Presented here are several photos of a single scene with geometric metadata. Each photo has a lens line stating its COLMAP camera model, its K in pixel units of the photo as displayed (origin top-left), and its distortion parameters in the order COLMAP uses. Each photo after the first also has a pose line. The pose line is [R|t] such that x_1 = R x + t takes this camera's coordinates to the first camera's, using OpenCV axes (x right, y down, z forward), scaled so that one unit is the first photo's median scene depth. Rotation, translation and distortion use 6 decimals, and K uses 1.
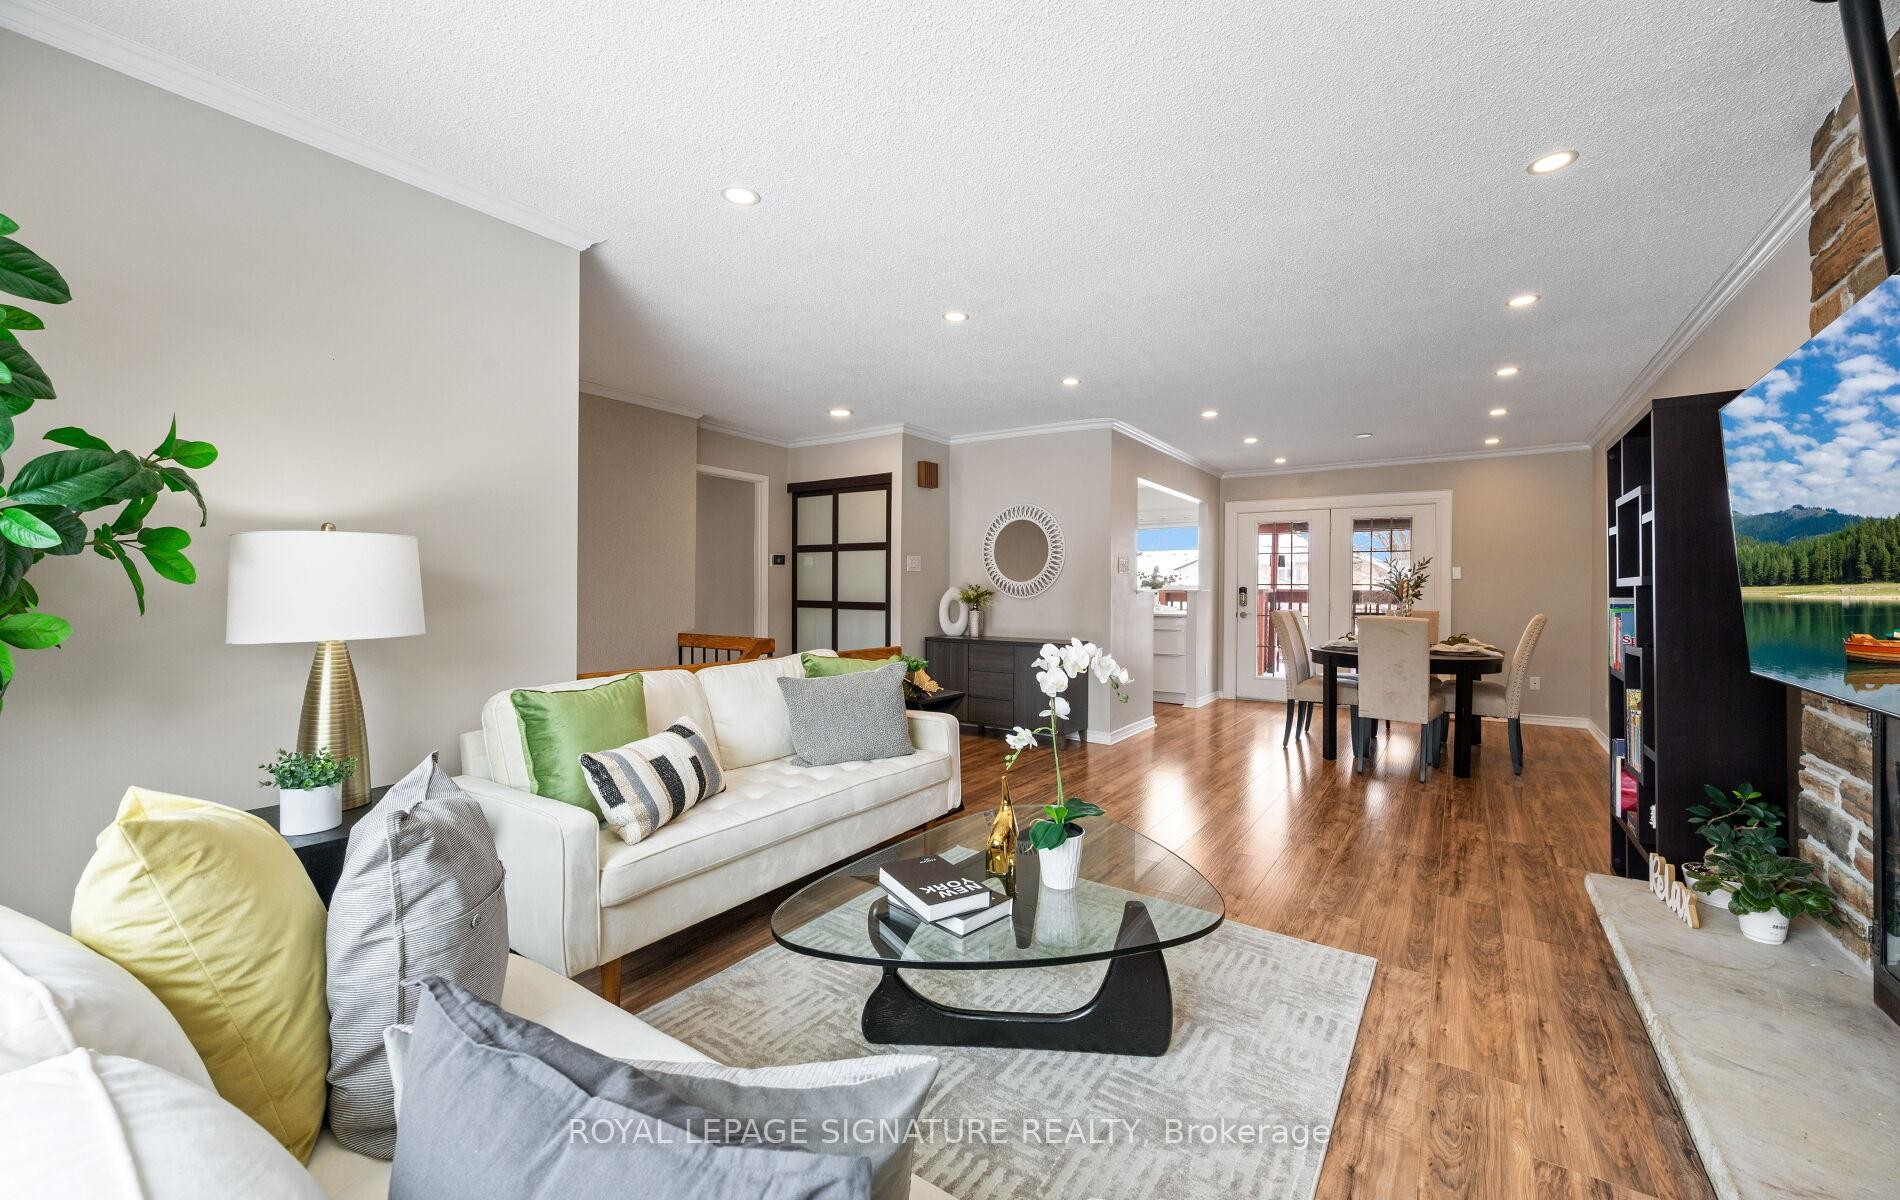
lens RADIAL K [[760.1, 0, 952.0], [0, 760.1, 594.7], [0, 0, 1]] dist [-0.002896, 0.000228]
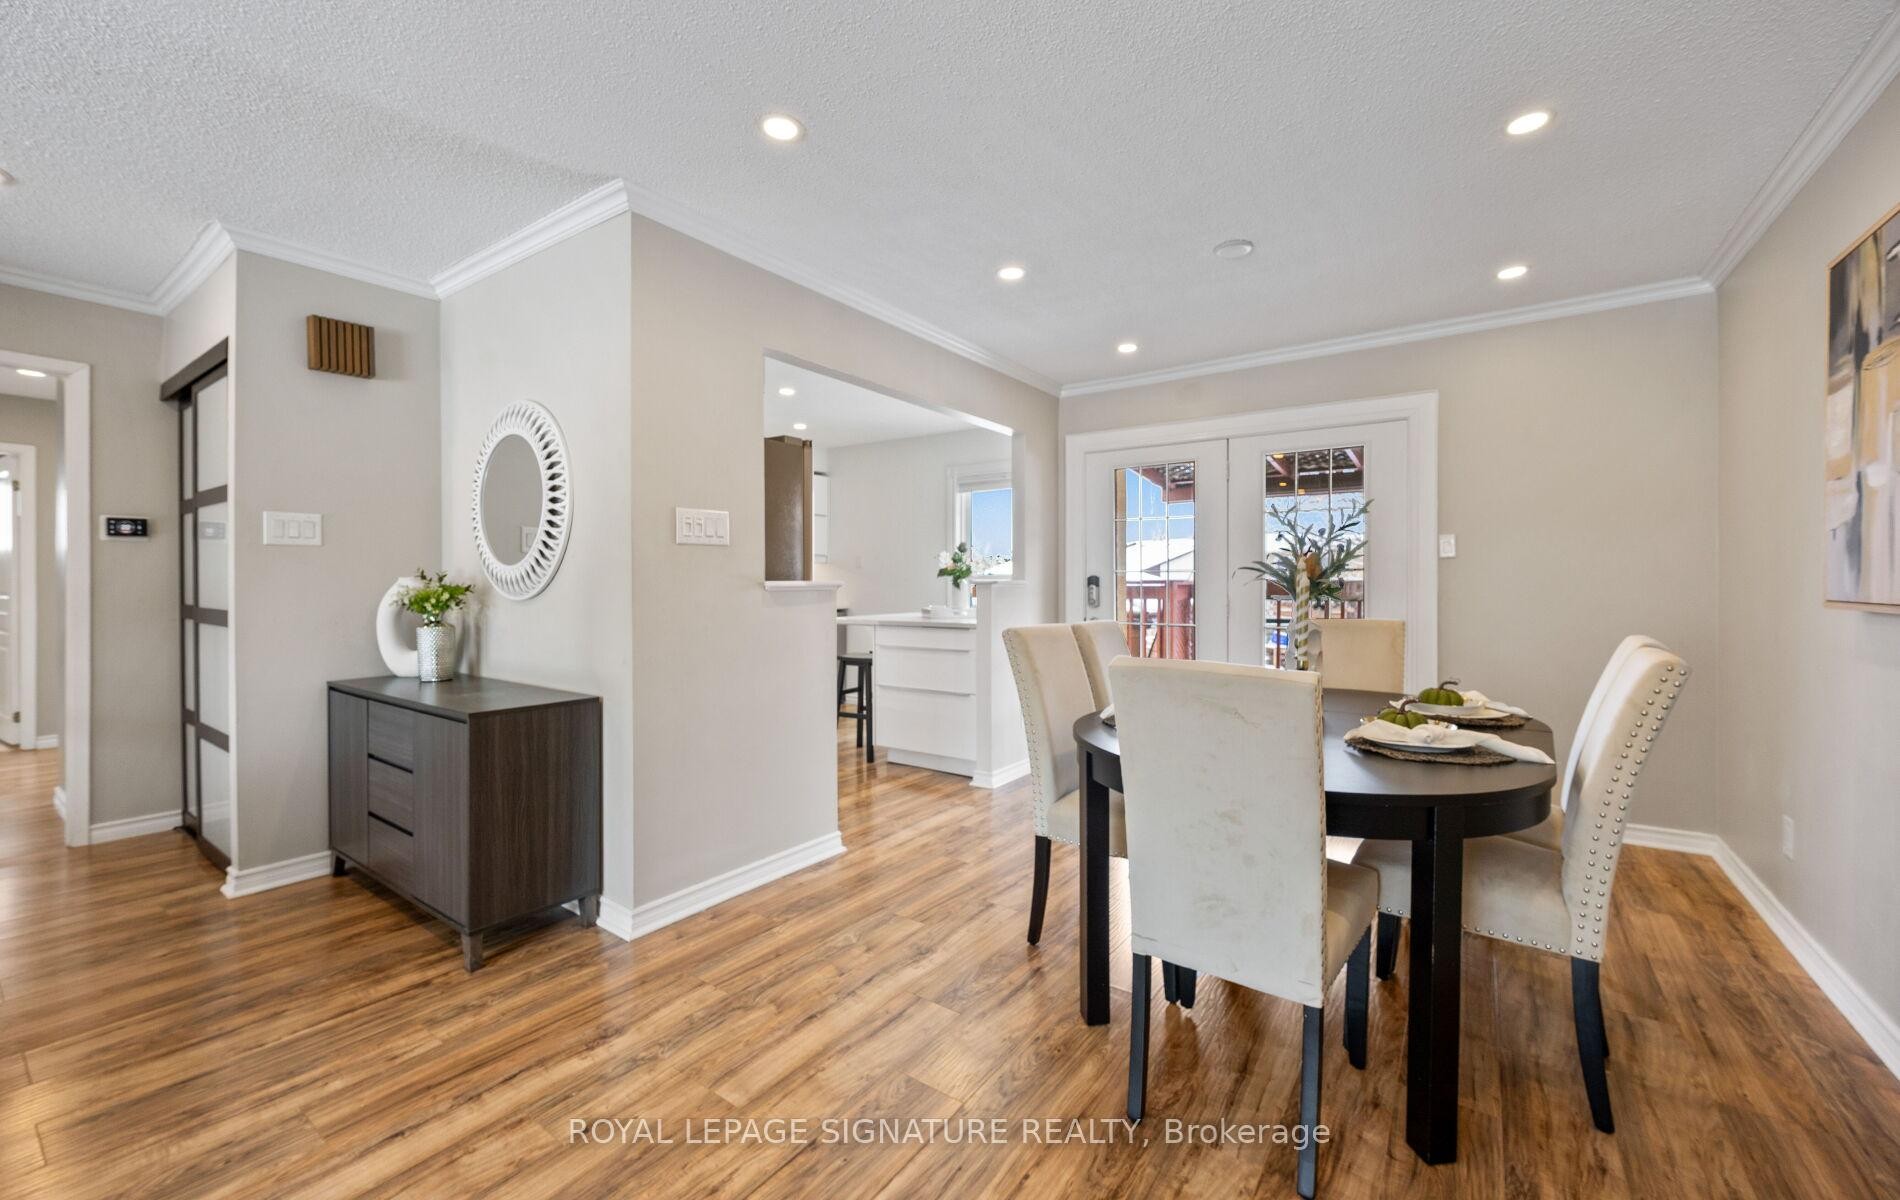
lens RADIAL K [[760.1, 0, 951.3], [0, 760.1, 594.0], [0, 0, 1]] dist [-0.002896, 0.000228]
pose [[0.999955, -0.007045, -0.006423, 0.358372], [0.007111, 0.999921, 0.010360, -0.002962], [0.006349, -0.010405, 0.999926, 0.516790]]
